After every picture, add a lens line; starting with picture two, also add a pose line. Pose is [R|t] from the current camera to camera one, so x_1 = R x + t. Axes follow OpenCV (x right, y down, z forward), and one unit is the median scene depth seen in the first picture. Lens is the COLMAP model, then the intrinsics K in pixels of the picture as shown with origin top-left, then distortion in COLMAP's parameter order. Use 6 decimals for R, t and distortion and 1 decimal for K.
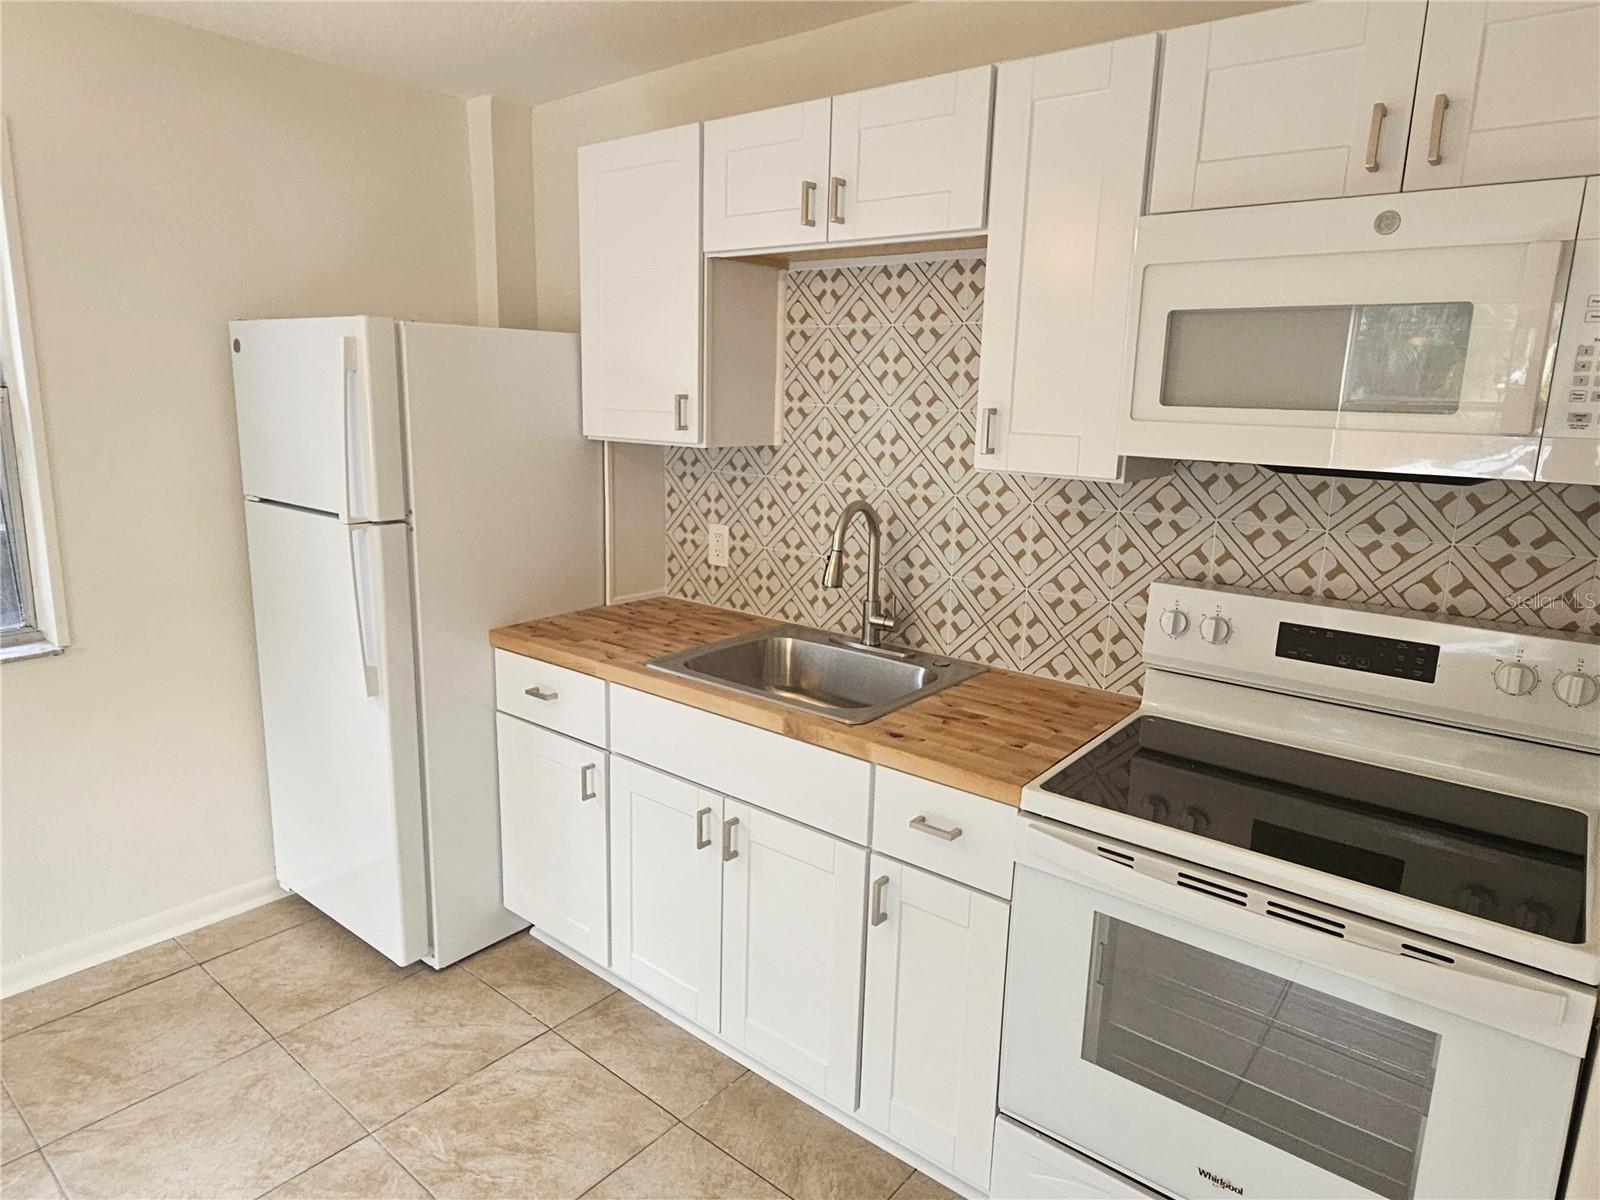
lens RADIAL K [[981.6, 0, 793.5], [0, 981.6, 584.2], [0, 0, 1]] dist [0.003716, -0.001195]
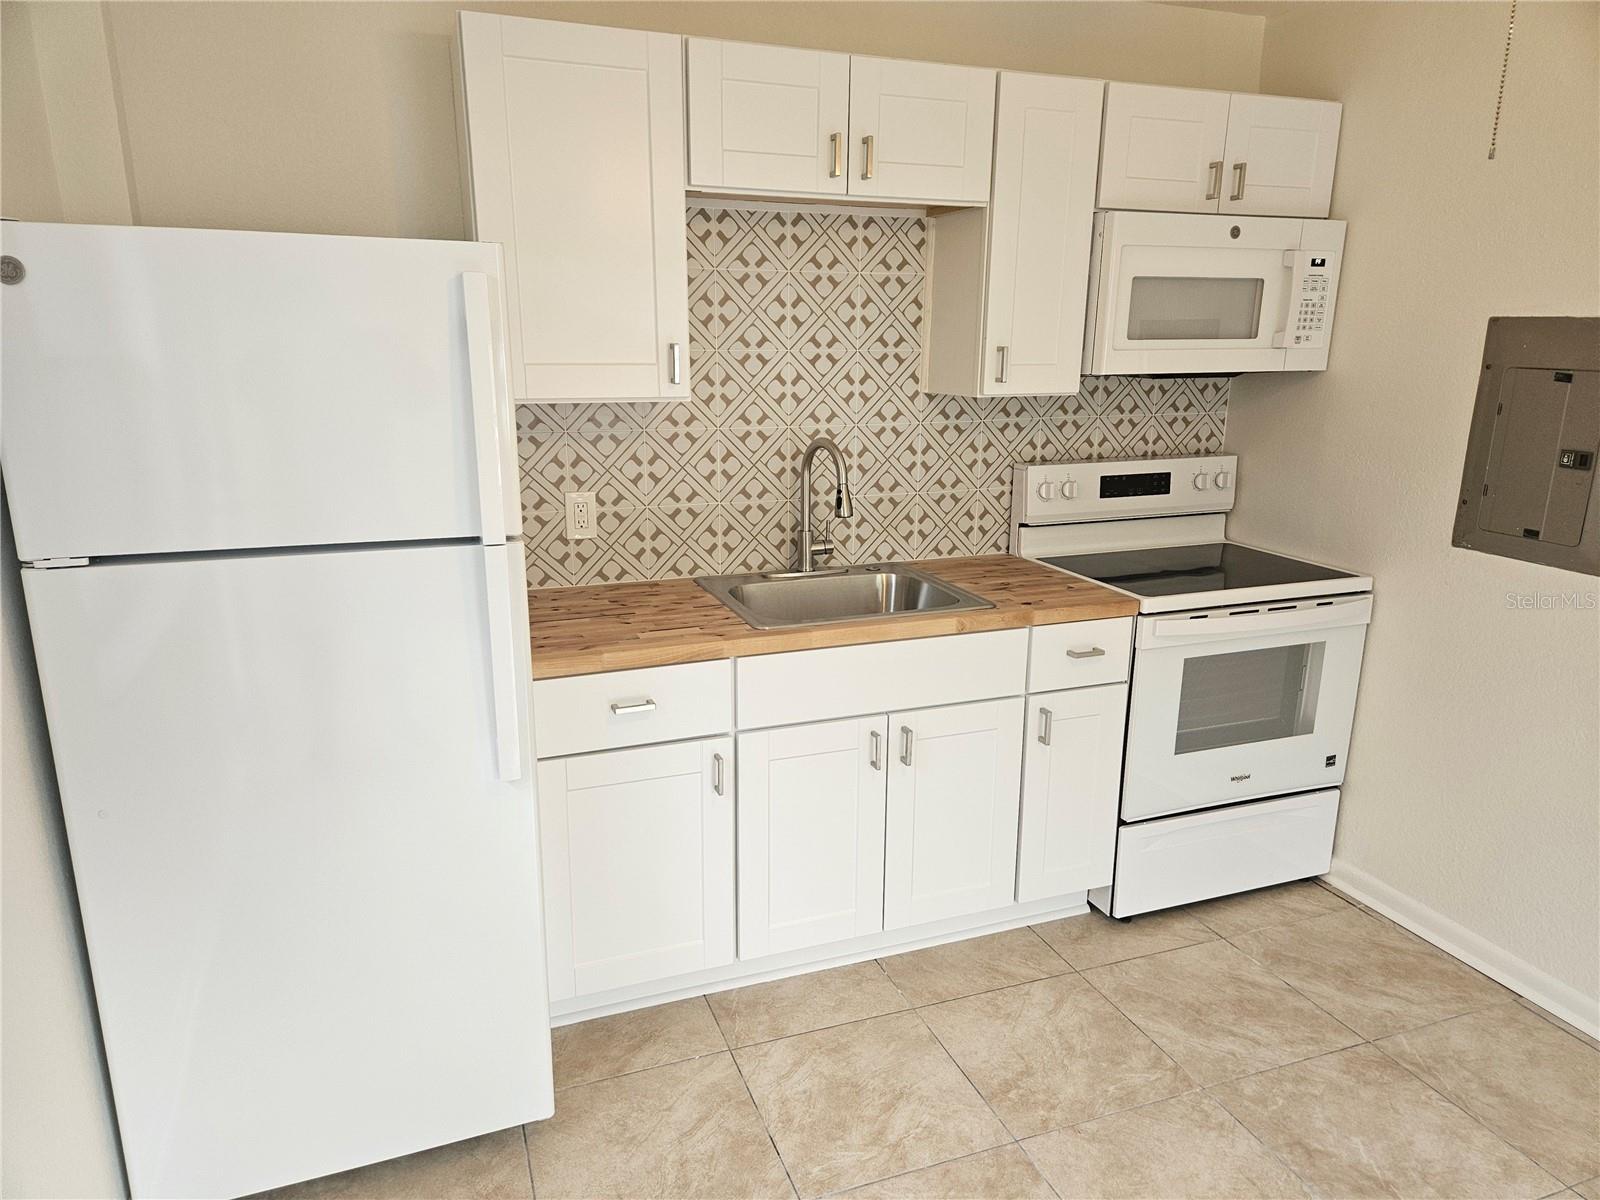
lens RADIAL K [[1064.9, 0, 798.2], [0, 1064.9, 616.8], [0, 0, 1]] dist [0.065868, -0.051217]
pose [[0.498405, -0.243561, 0.832028, -1.029646], [0.178041, 0.968024, 0.176720, -0.111681], [-0.848465, 0.060057, 0.525832, 0.429255]]
